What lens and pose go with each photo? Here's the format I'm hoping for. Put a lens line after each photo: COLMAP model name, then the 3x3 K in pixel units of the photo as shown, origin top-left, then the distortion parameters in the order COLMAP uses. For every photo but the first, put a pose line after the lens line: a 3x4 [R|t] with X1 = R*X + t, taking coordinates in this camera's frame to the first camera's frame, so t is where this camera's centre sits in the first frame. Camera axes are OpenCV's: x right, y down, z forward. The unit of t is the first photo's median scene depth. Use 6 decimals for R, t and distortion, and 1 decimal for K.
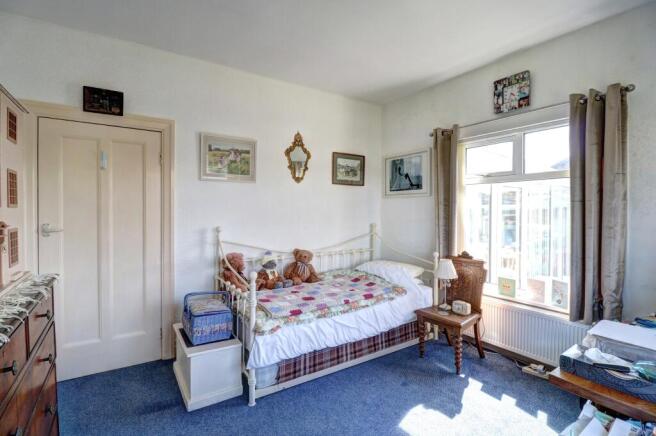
lens RADIAL K [[307.7, 0, 336.9], [0, 307.7, 212.3], [0, 0, 1]] dist [-0.001646, -0.015287]
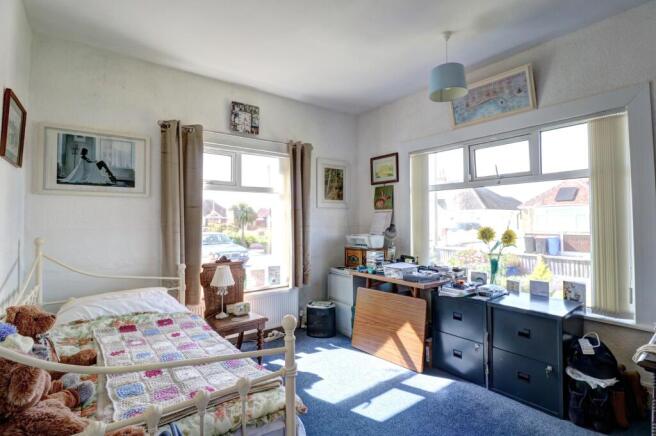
lens RADIAL K [[307.7, 0, 336.9], [0, 307.7, 212.3], [0, 0, 1]] dist [-0.001646, -0.015287]
pose [[-0.058282, 0.017716, 0.998143, -0.603987], [0.008322, 0.999816, -0.017260, 0.002393], [-0.998265, 0.007301, -0.058419, 0.668469]]
